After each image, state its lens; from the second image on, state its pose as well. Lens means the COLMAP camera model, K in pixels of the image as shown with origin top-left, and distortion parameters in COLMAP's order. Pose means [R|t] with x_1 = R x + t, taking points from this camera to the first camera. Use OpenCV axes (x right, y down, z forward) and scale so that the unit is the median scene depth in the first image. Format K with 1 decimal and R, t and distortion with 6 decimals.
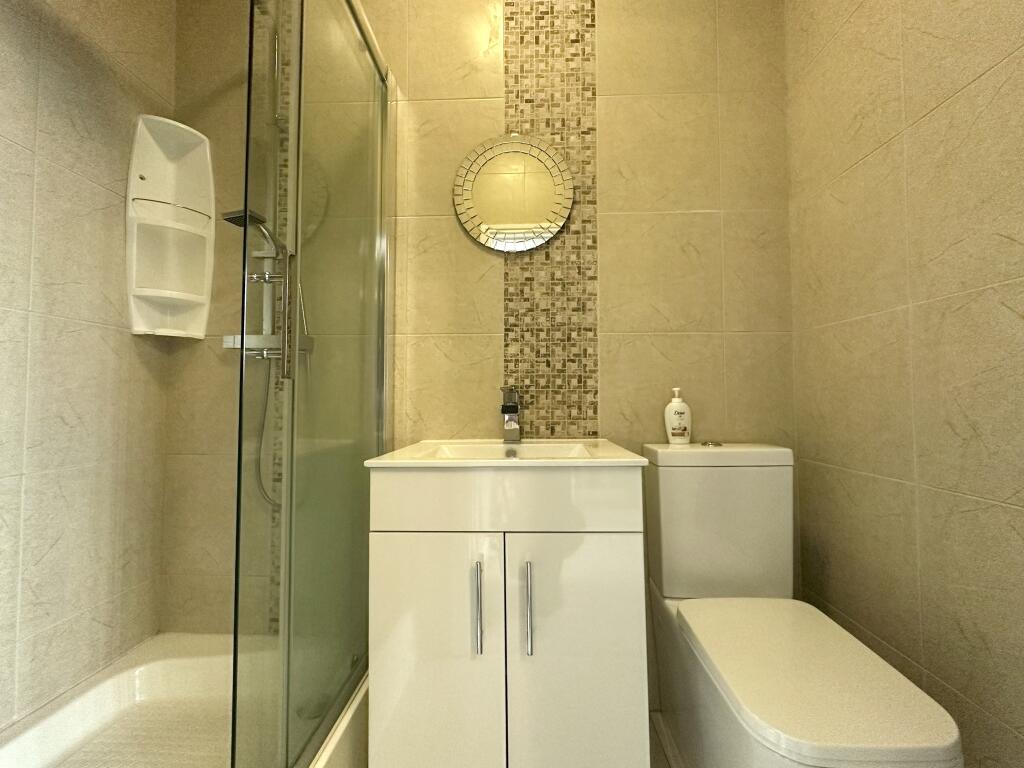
lens RADIAL K [[406.5, 0, 513.0], [0, 406.5, 380.6], [0, 0, 1]] dist [-0.002233, -0.000040]
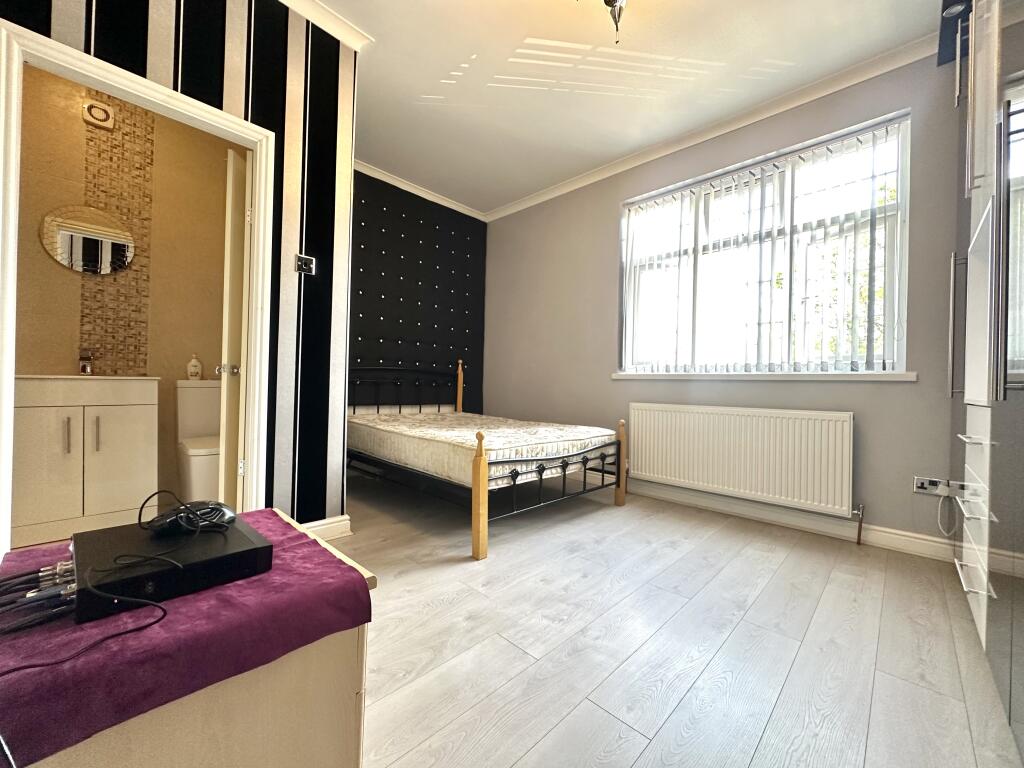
lens RADIAL K [[406.5, 0, 506.9], [0, 406.5, 385.8], [0, 0, 1]] dist [-0.002233, -0.000040]
pose [[0.670383, 0.018980, 0.741772, -0.082154], [-0.045184, 0.998862, 0.015277, 0.072340], [-0.740638, -0.043758, 0.670478, -1.626375]]
